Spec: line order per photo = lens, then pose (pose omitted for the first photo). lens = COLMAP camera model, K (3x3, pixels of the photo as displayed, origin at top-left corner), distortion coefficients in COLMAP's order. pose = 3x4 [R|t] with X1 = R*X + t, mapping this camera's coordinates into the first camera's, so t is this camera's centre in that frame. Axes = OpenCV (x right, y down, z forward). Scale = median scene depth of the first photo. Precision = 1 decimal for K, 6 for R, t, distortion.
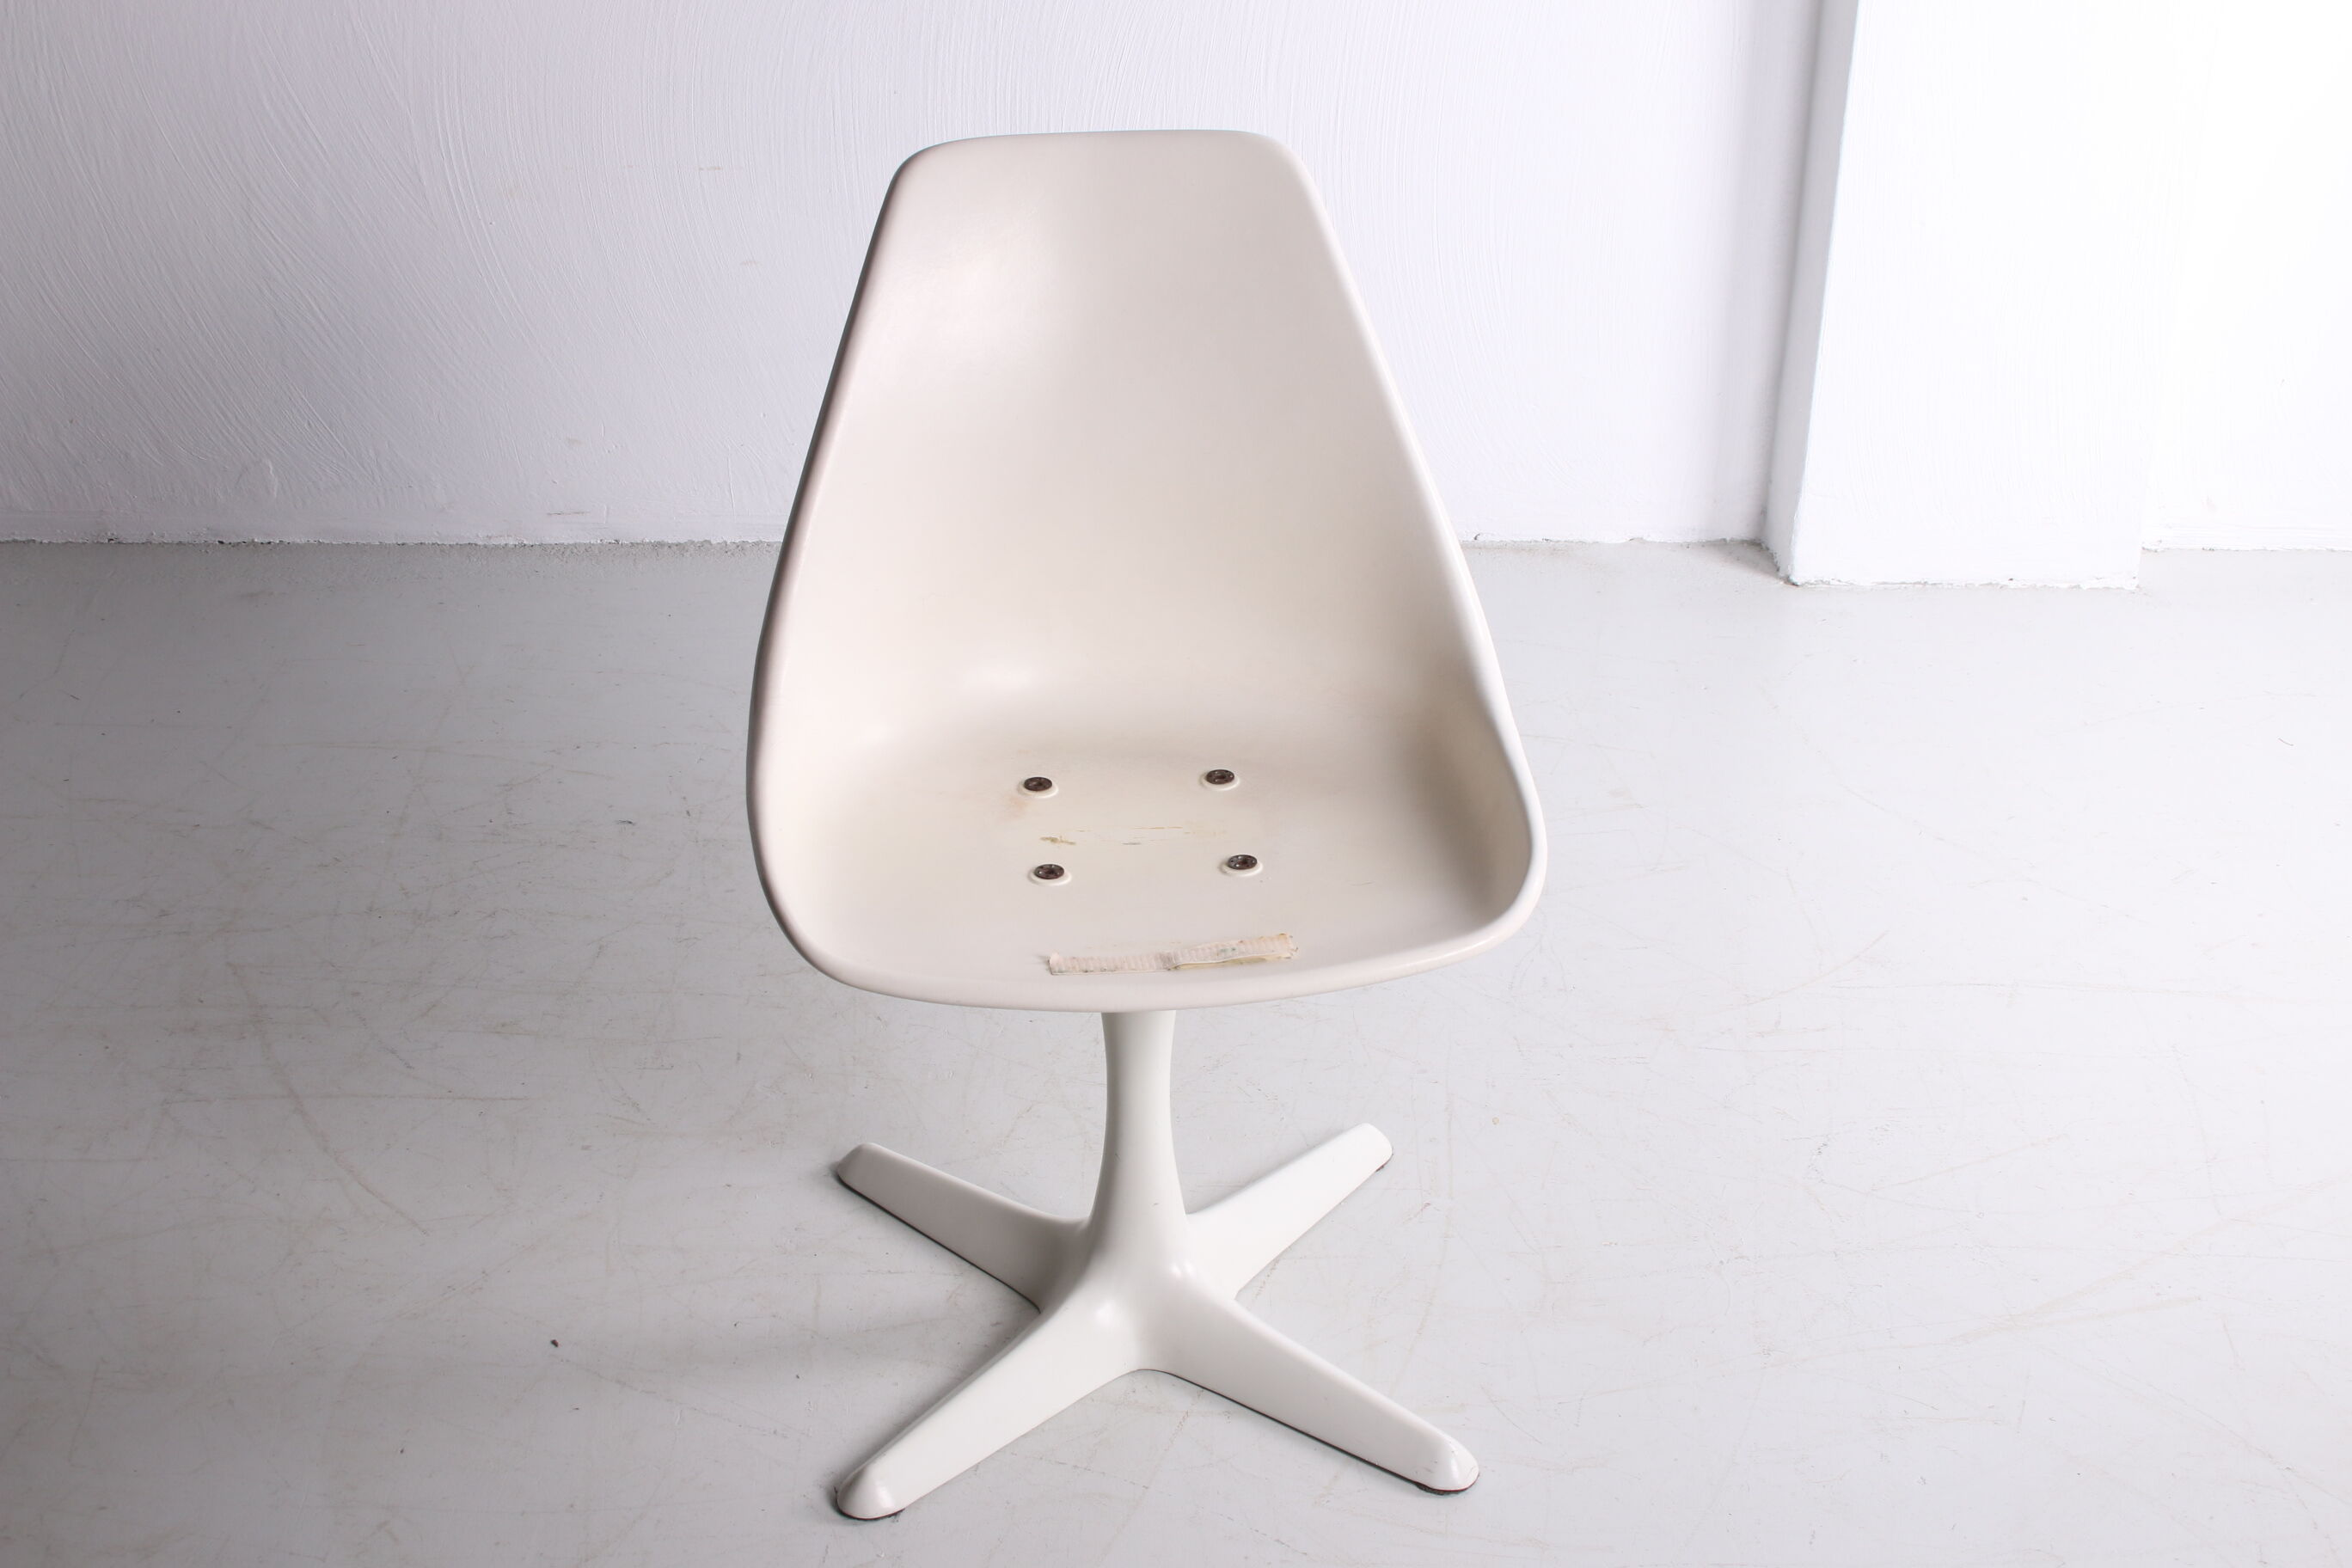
lens RADIAL K [[3249.2, 0, 1197.7], [0, 3249.2, 787.6], [0, 0, 1]] dist [-0.014225, 0.000000]
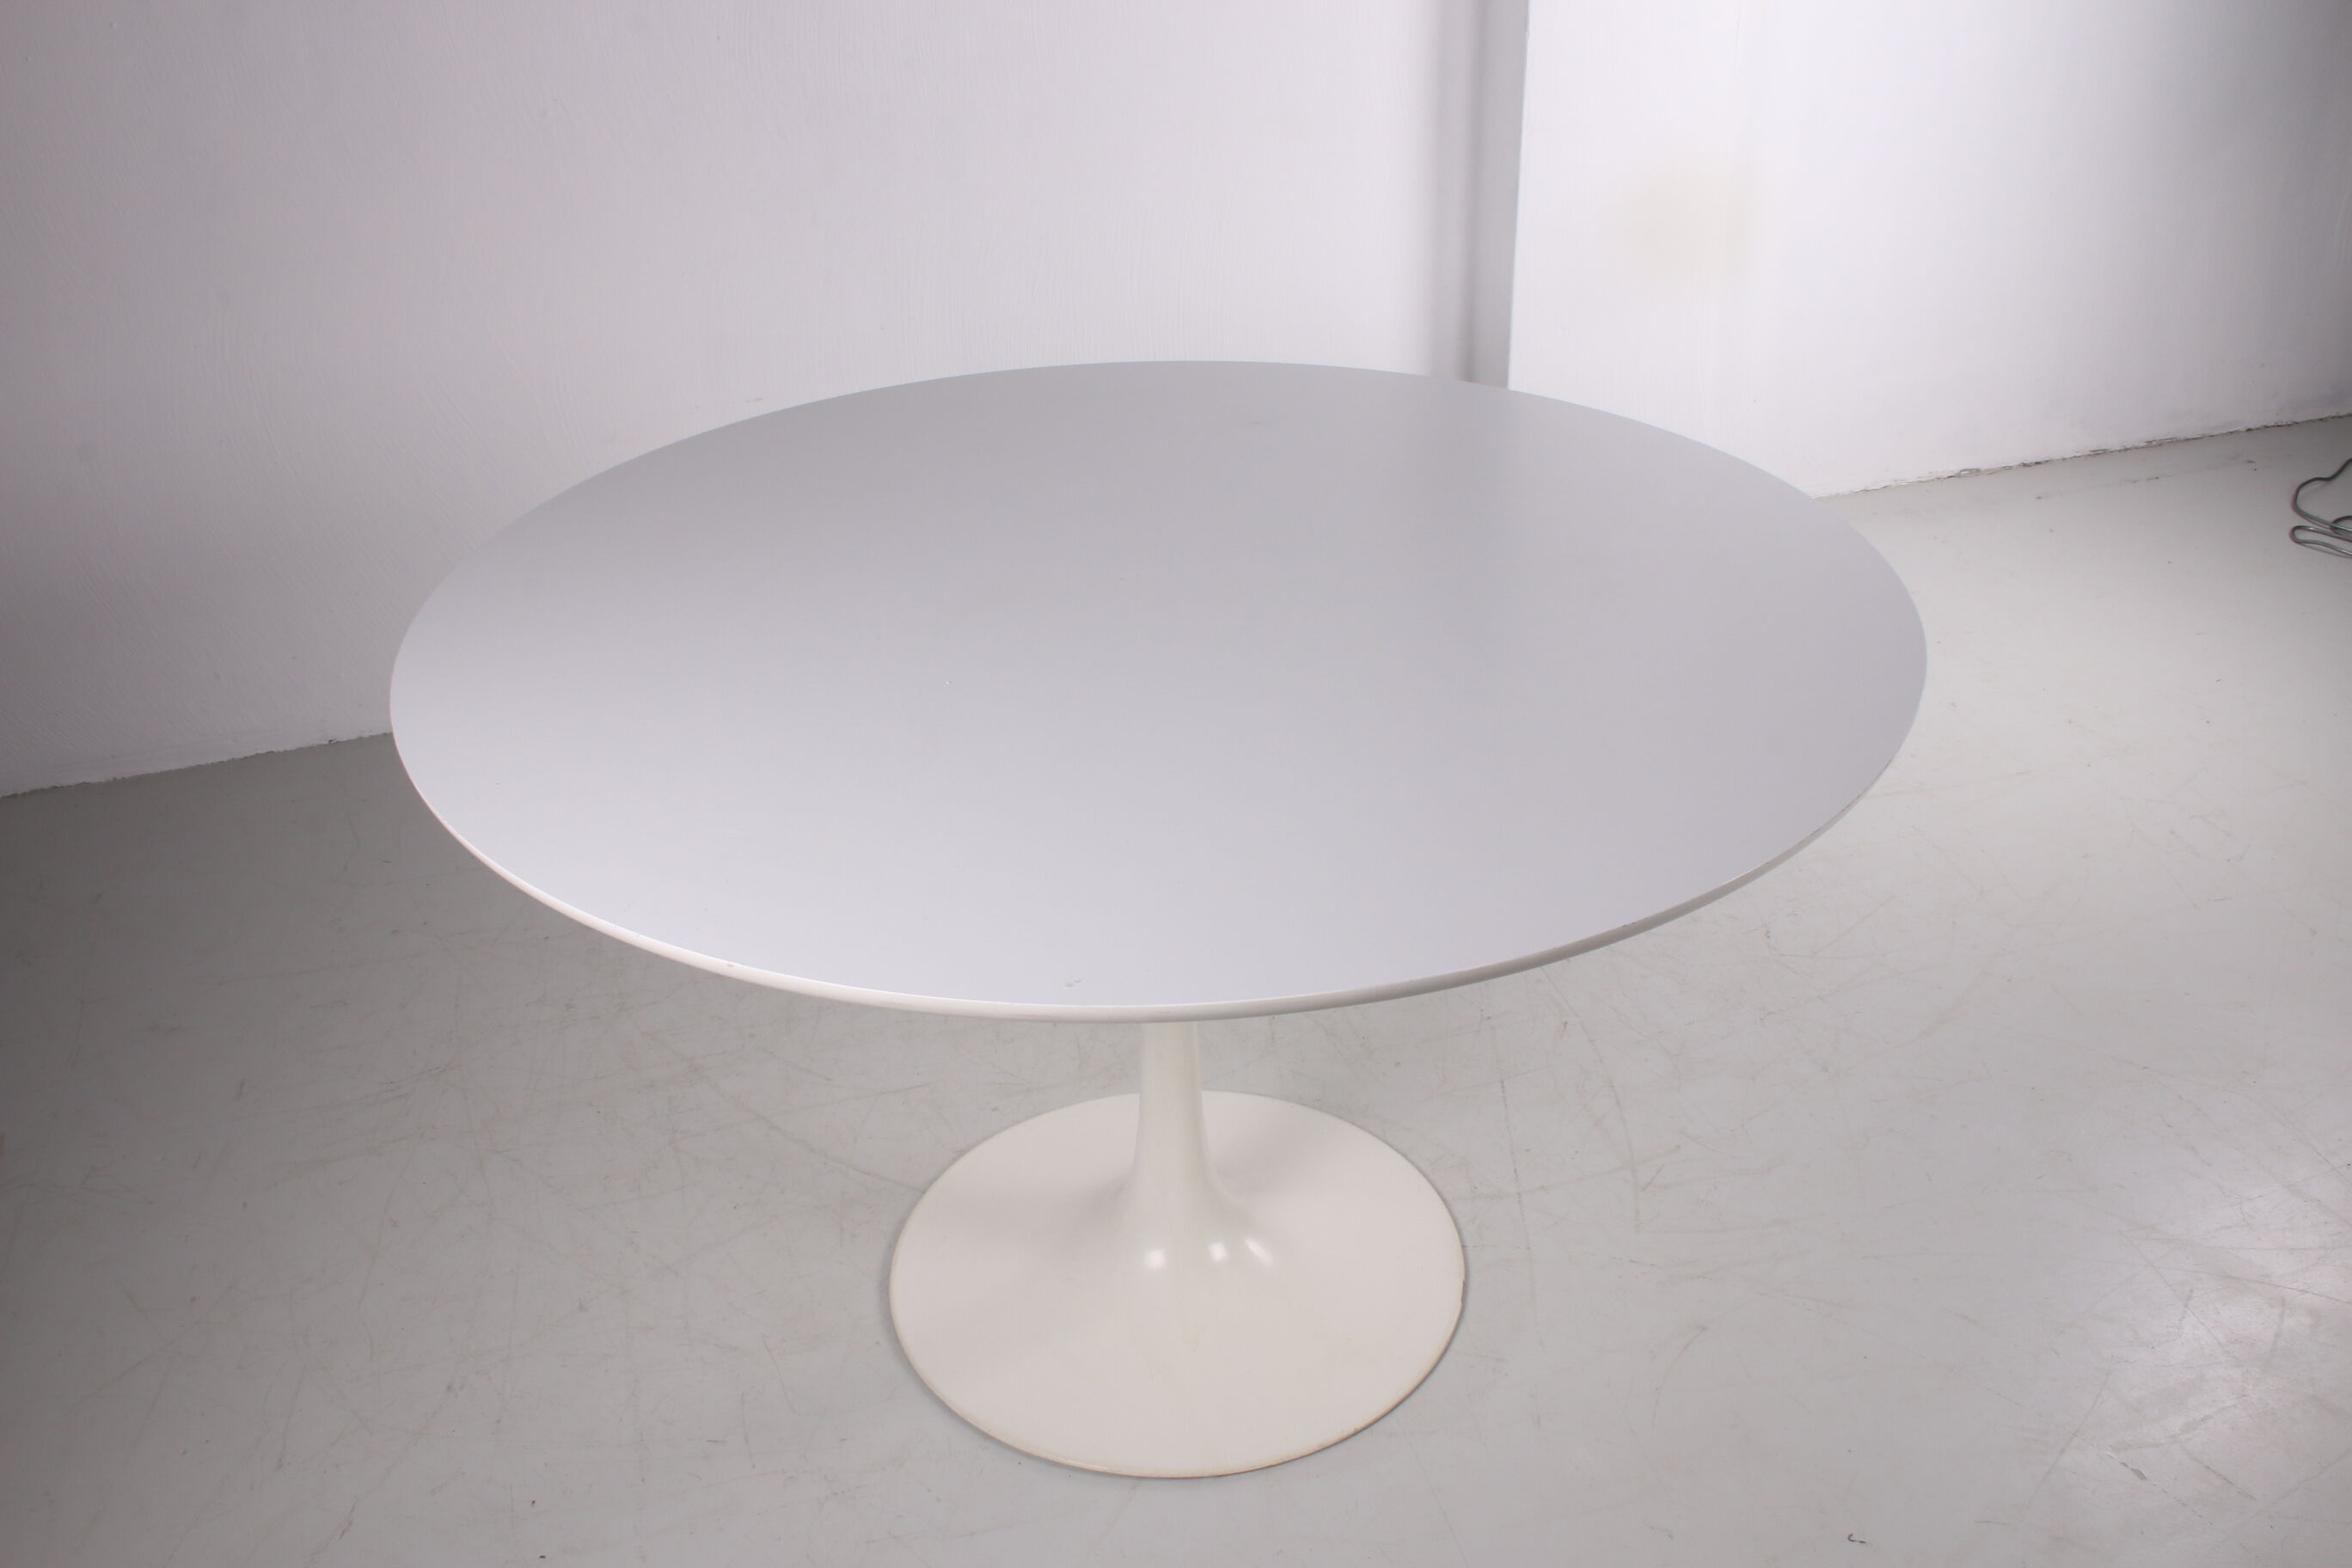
lens RADIAL K [[2217.5, 0, 1153.5], [0, 2217.5, 765.5], [0, 0, 1]] dist [-0.112790, 0.000000]
pose [[0.952267, -0.176559, 0.249028, -0.321280], [0.173261, 0.984244, 0.035283, -0.053409], [-0.251333, 0.009548, 0.967853, 0.064041]]
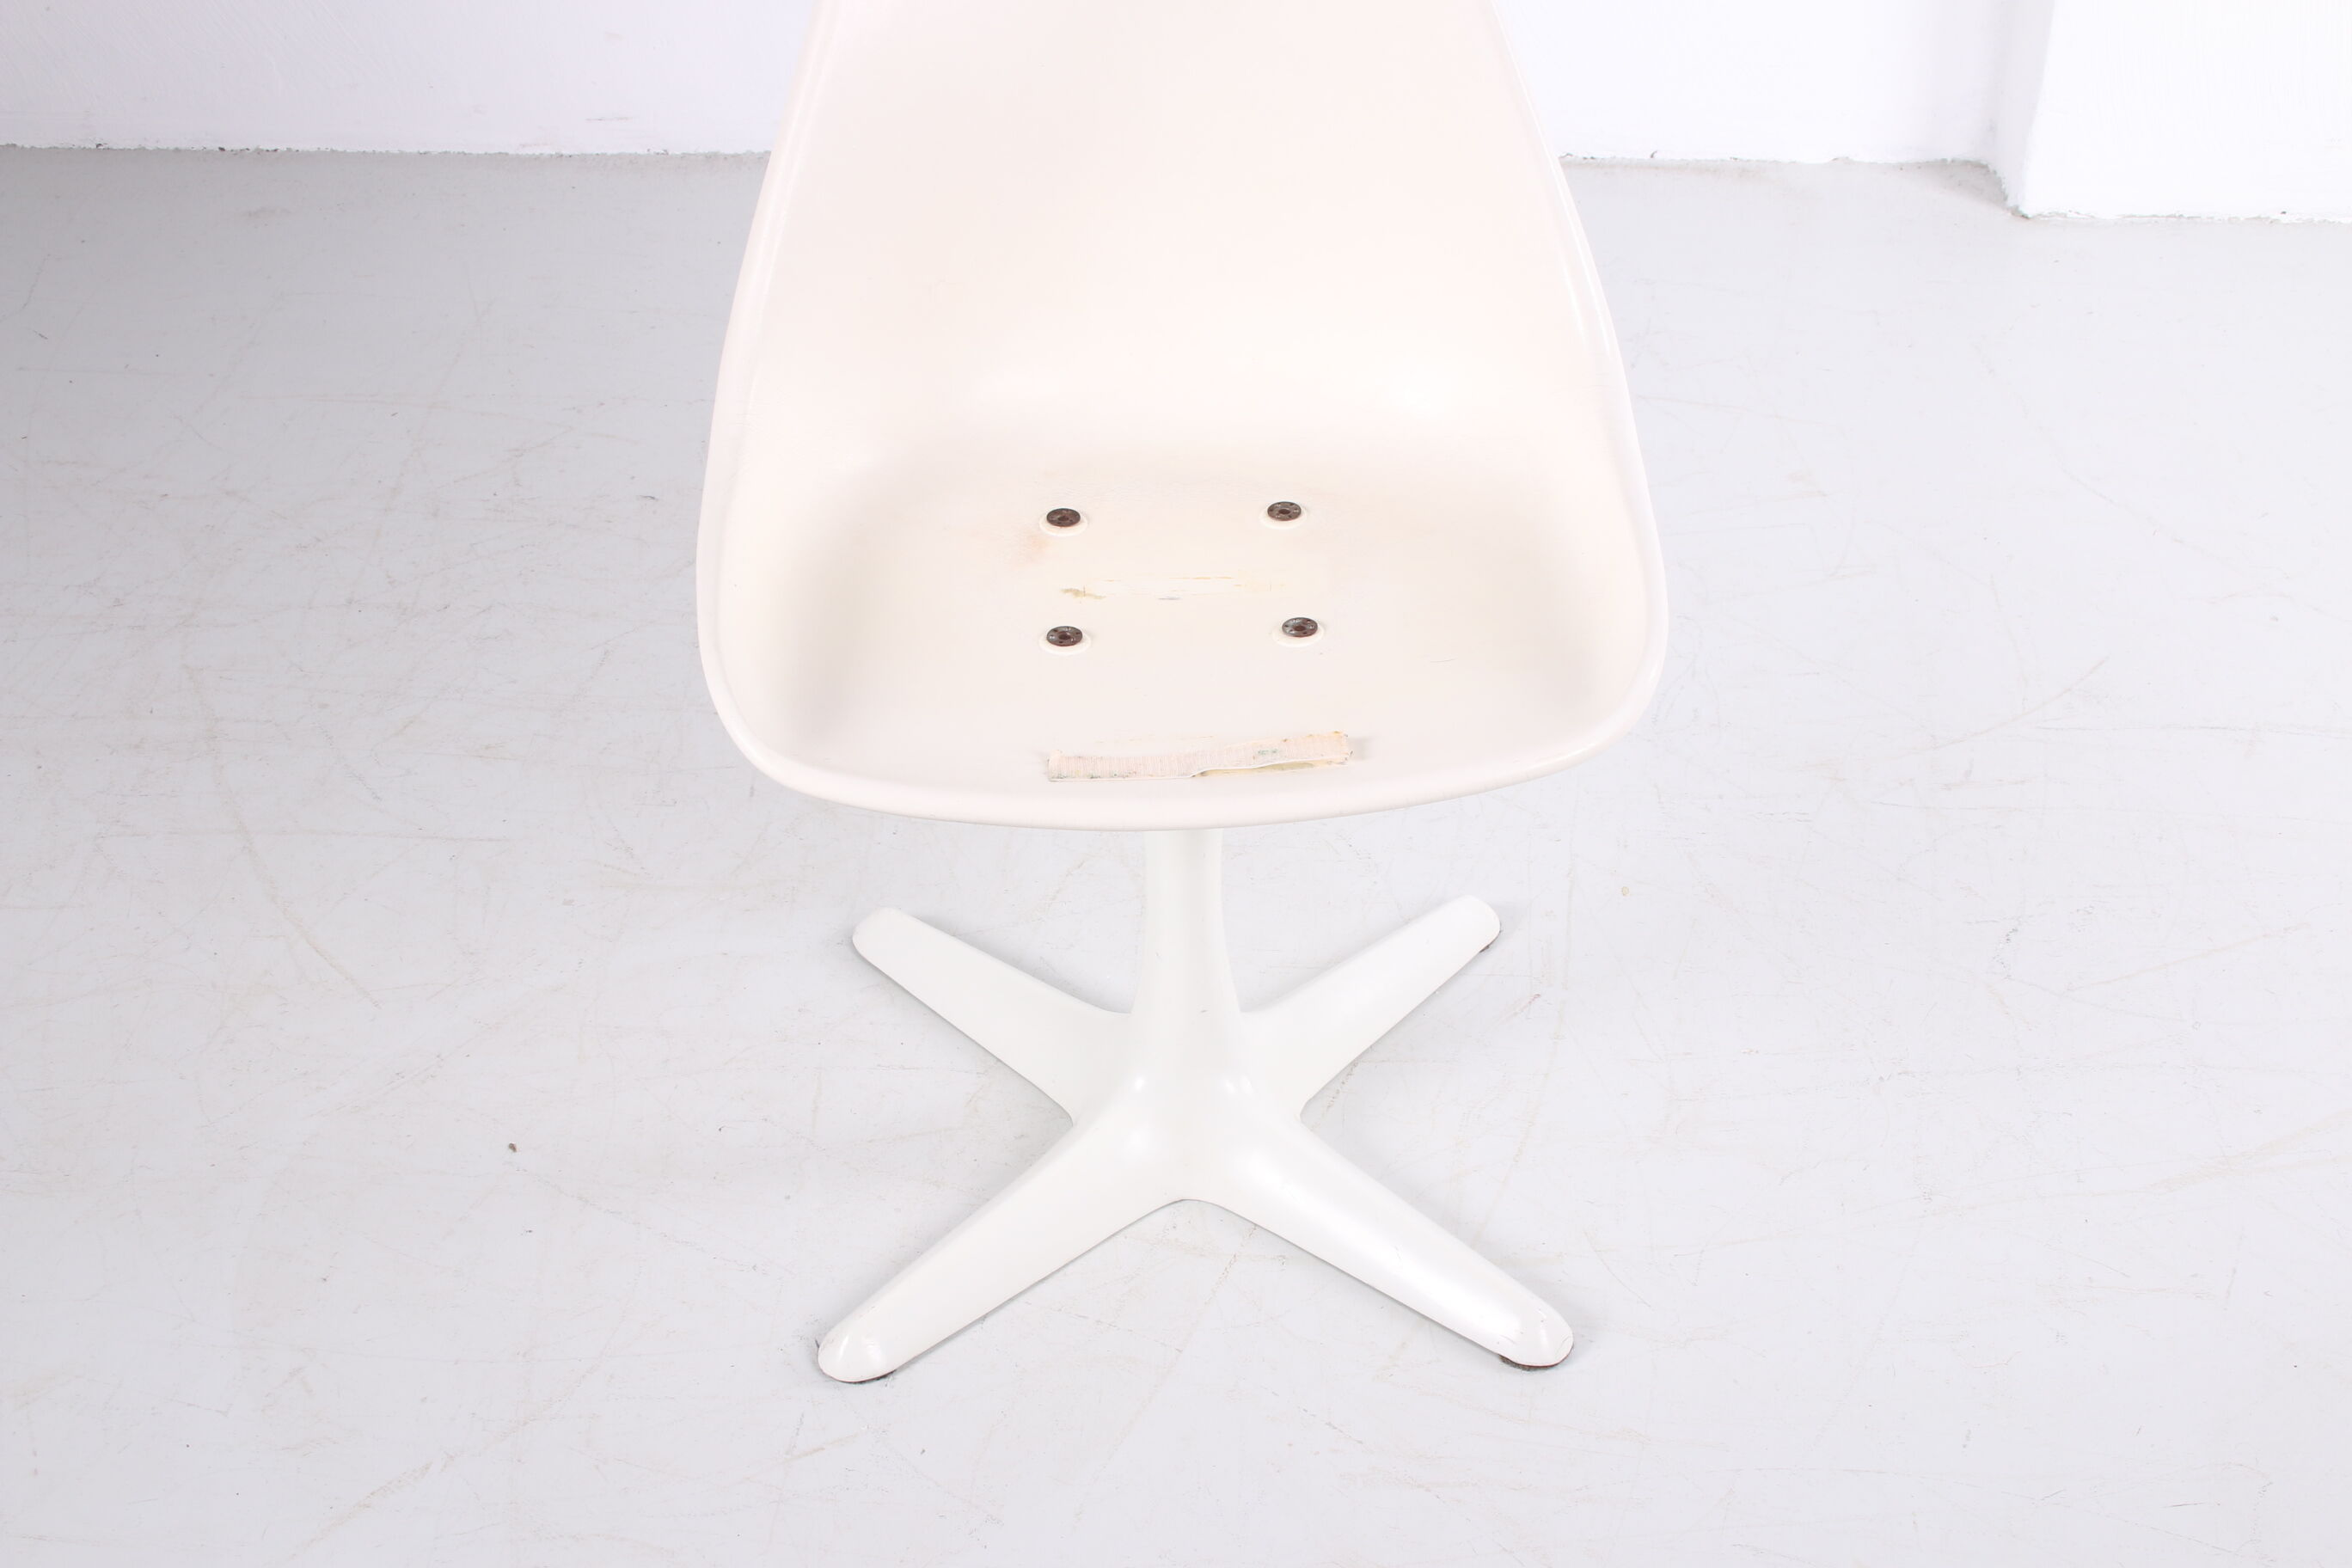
lens RADIAL K [[3349.3, 0, 1192.7], [0, 3349.3, 788.0], [0, 0, 1]] dist [-0.005588, 0.000000]
pose [[0.997662, 0.021373, -0.064909, 0.034419], [-0.012259, 0.990400, 0.137683, -0.043222], [0.067228, -0.136565, 0.988347, 0.125385]]
